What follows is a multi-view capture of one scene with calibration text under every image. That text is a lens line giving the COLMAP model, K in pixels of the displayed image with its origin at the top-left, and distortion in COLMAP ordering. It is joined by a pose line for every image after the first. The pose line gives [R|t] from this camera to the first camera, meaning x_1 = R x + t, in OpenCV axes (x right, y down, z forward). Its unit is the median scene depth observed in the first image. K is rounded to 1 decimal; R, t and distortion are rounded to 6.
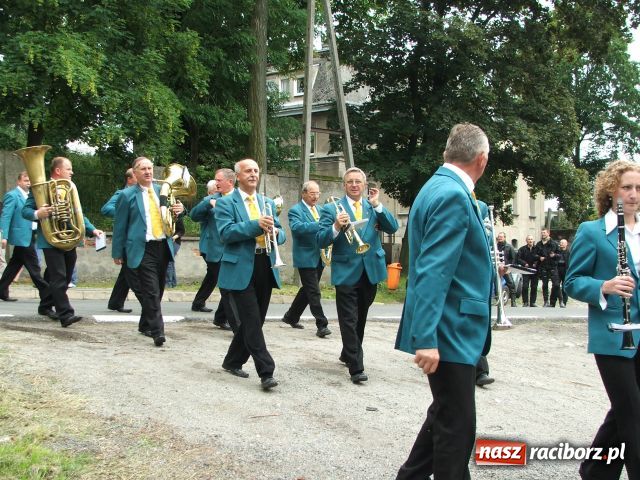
lens RADIAL K [[938.9, 0, 334.2], [0, 938.9, 244.8], [0, 0, 1]] dist [-0.011637, 0.000000]
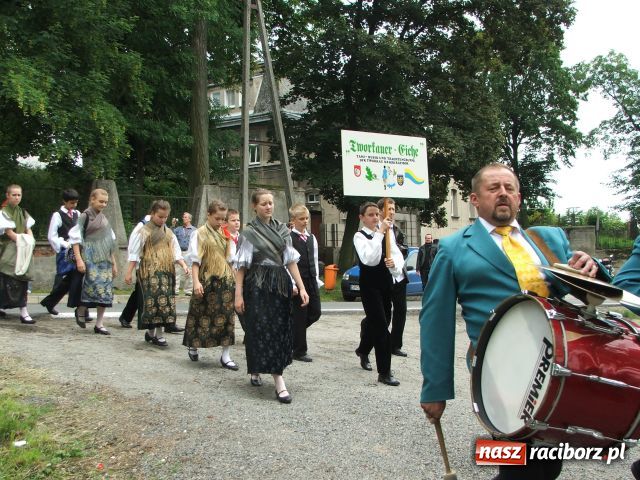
lens RADIAL K [[938.9, 0, 330.6], [0, 938.9, 249.0], [0, 0, 1]] dist [-0.011637, 0.000000]
pose [[0.998695, -0.024466, 0.044835, 0.015870], [0.024552, 0.999698, -0.001386, 0.002697], [-0.044788, 0.002485, 0.998993, -0.068176]]
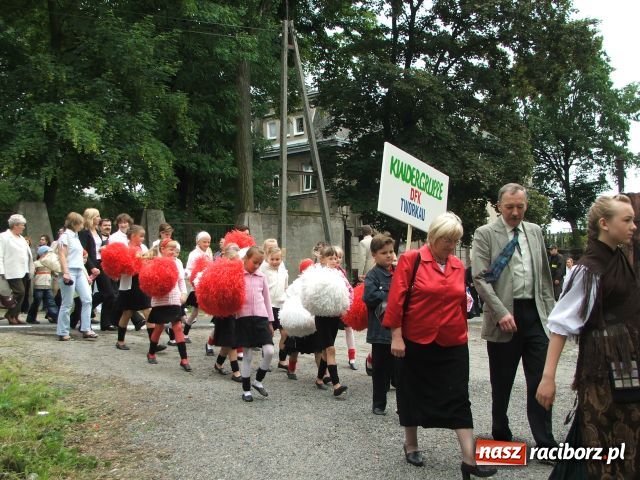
lens RADIAL K [[938.9, 0, 326.6], [0, 938.9, 245.6], [0, 0, 1]] dist [-0.011637, 0.000000]
pose [[0.998780, -0.037418, -0.032236, 0.054002], [0.036370, 0.998810, -0.032494, 0.006561], [0.033414, 0.031282, 0.998952, -0.141085]]
